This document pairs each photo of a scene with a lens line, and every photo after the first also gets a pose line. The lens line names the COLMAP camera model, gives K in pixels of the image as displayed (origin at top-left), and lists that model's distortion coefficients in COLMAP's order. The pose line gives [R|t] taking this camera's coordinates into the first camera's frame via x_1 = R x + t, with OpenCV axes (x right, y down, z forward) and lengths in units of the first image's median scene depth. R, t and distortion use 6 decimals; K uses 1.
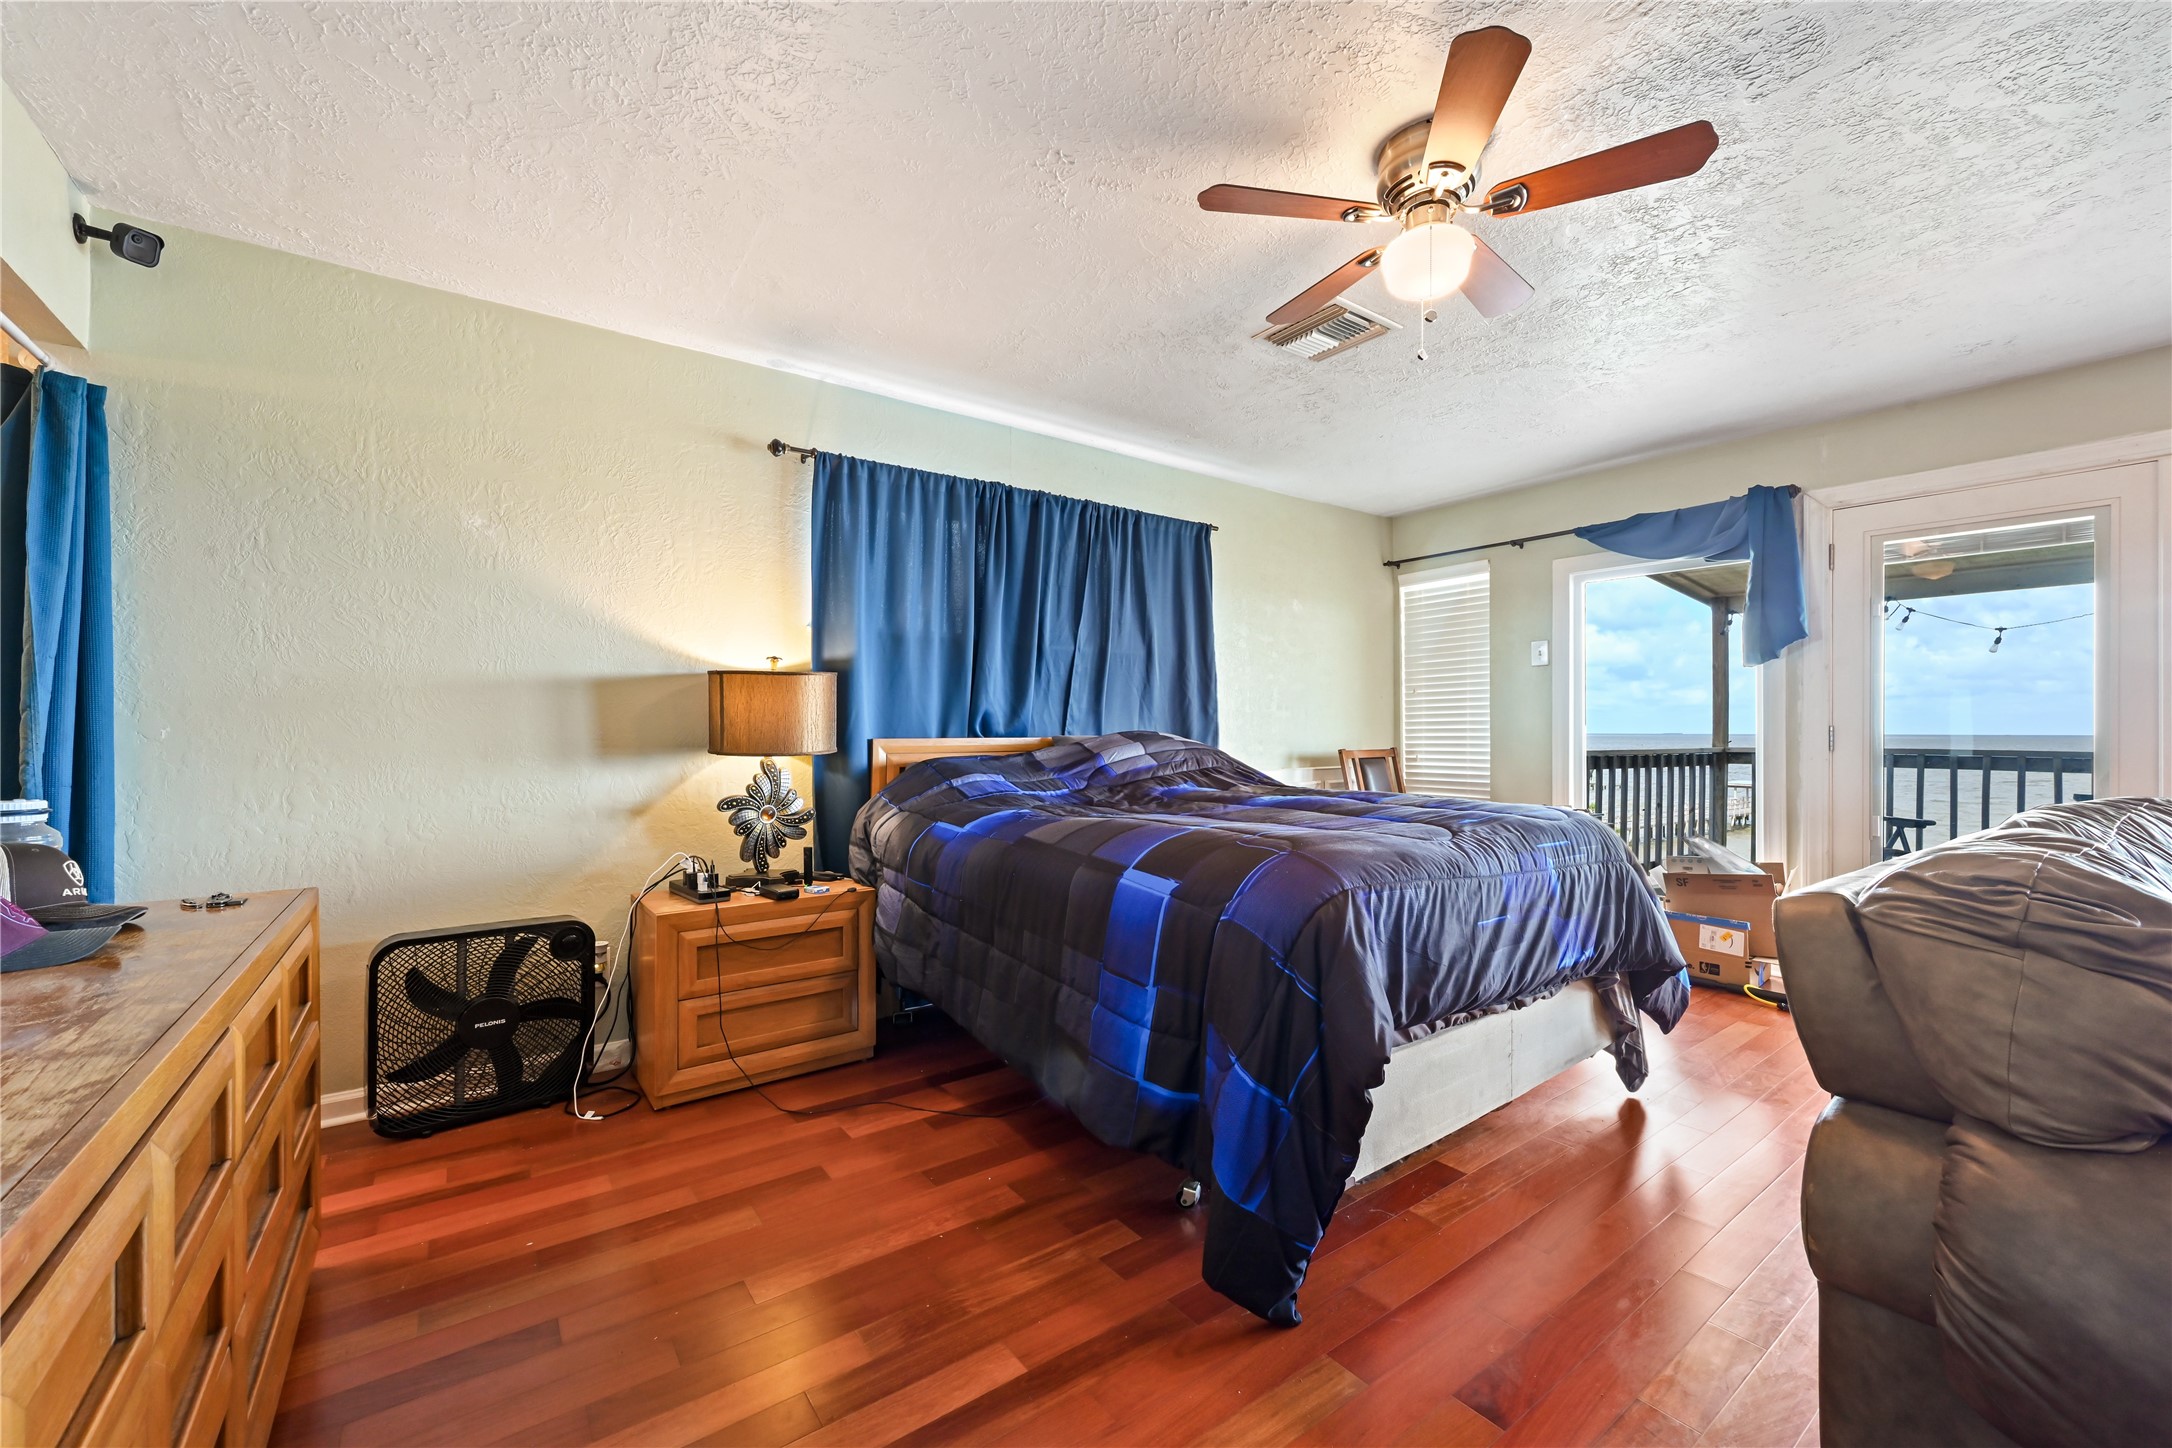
lens RADIAL K [[862.0, 0, 1085.2], [0, 862.0, 729.5], [0, 0, 1]] dist [0.003321, 0.000026]
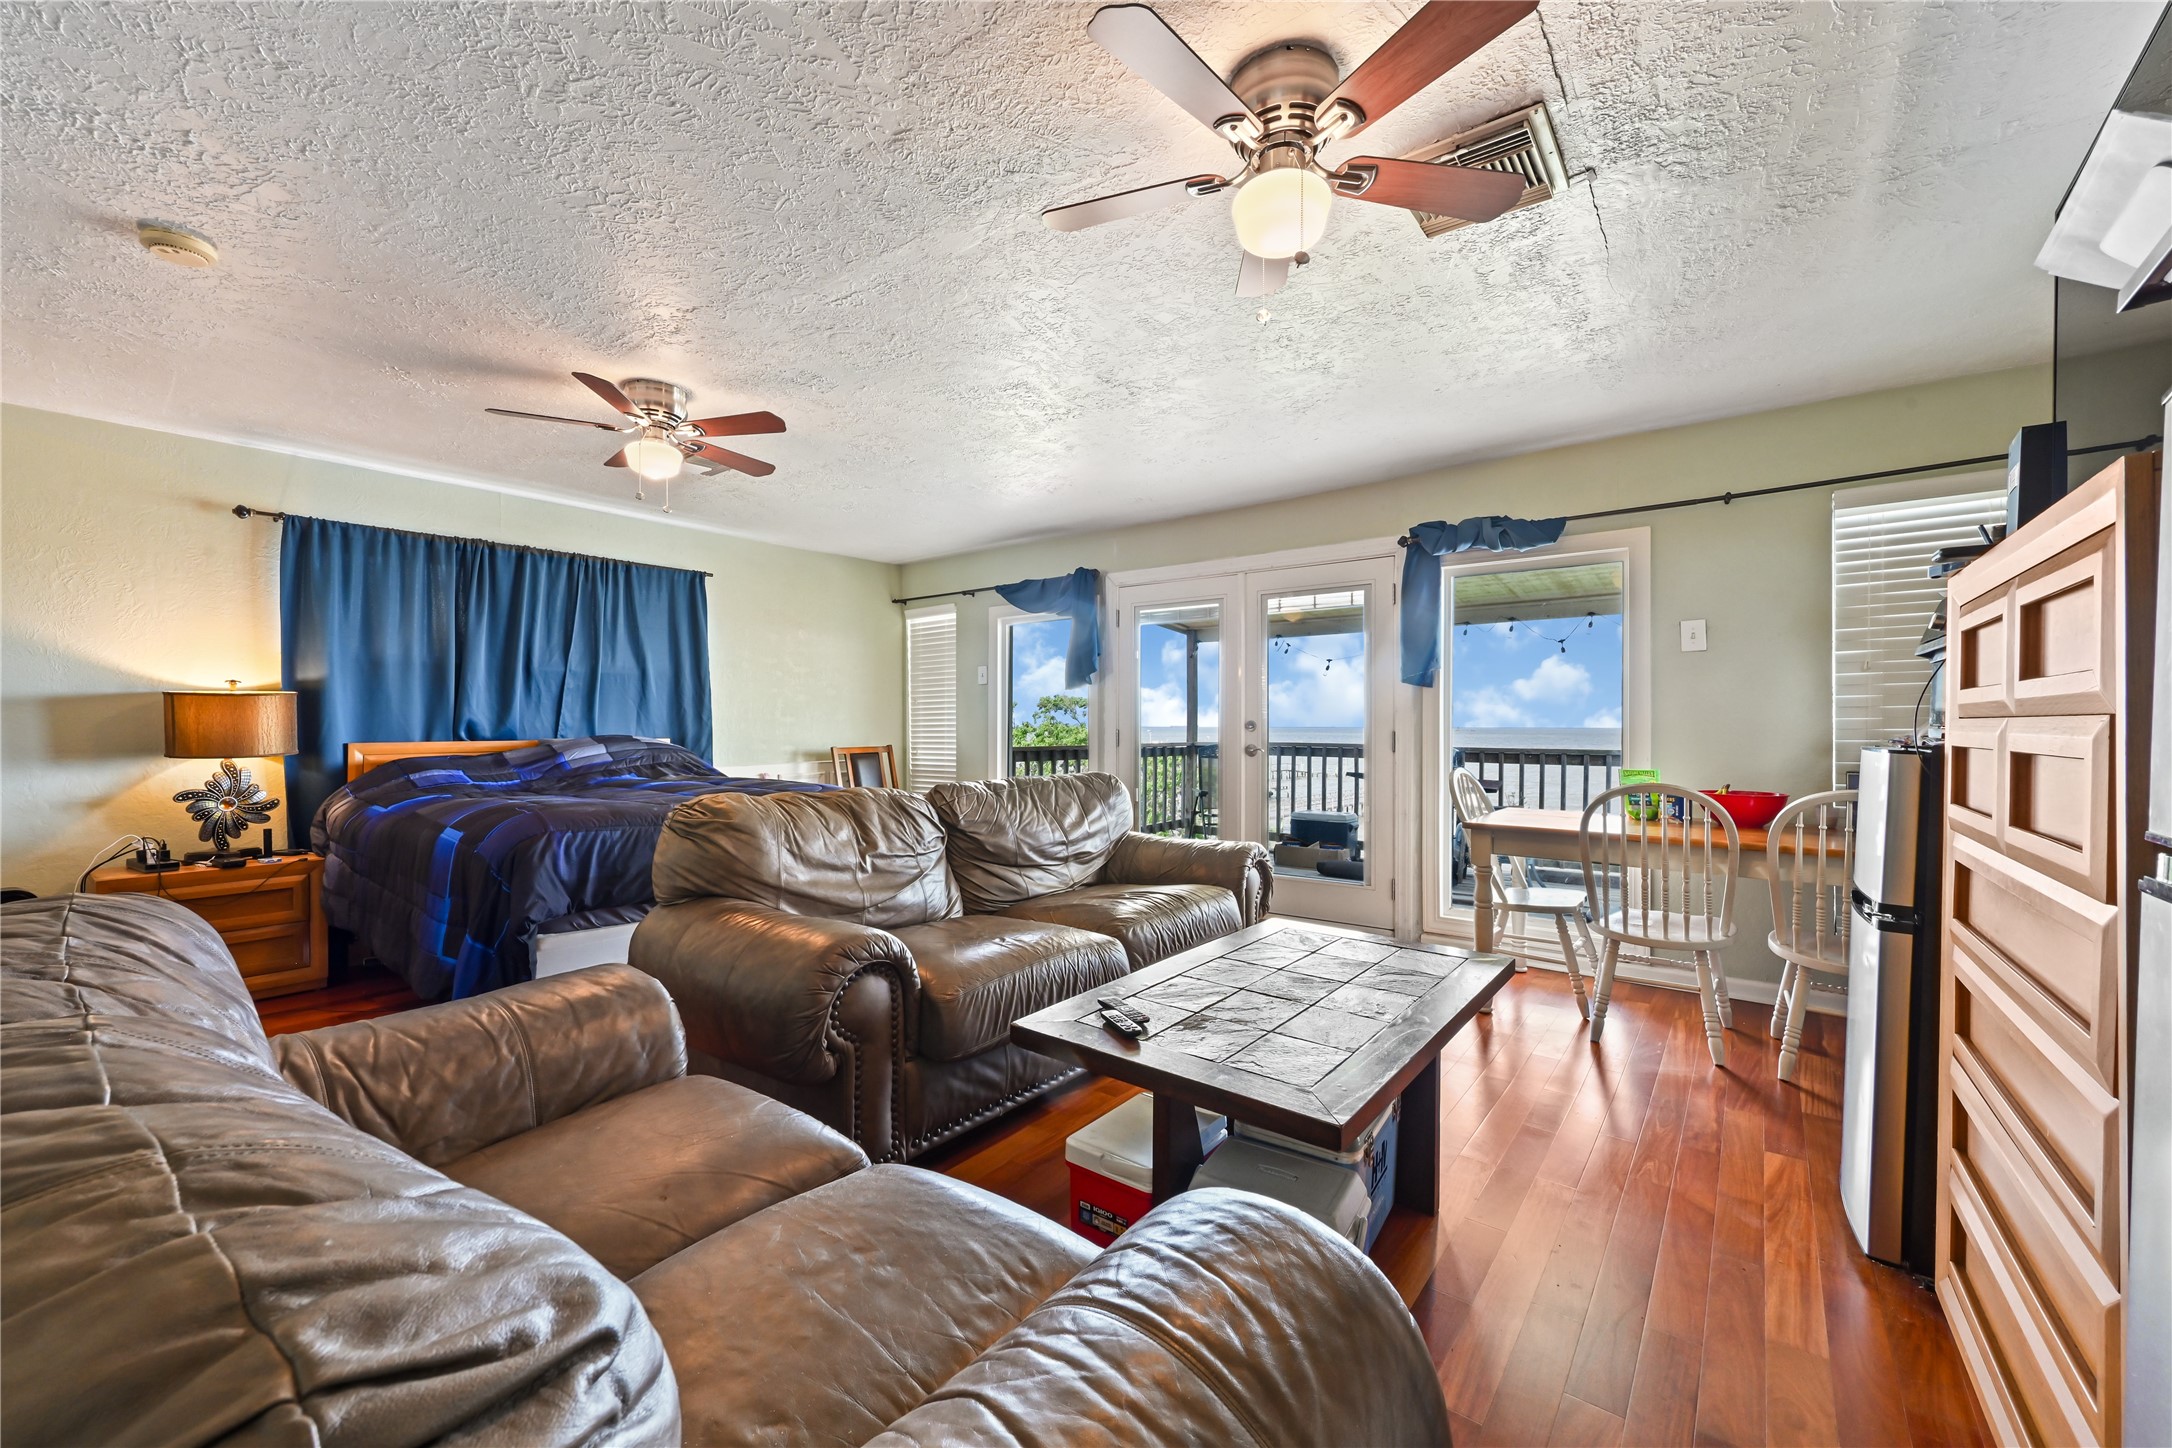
lens RADIAL K [[862.0, 0, 1080.9], [0, 862.0, 725.0], [0, 0, 1]] dist [0.003321, 0.000026]
pose [[0.963426, -0.001086, 0.267972, 0.451086], [0.000750, 0.999999, 0.001358, -0.016505], [-0.267973, -0.001107, 0.963426, -0.506278]]
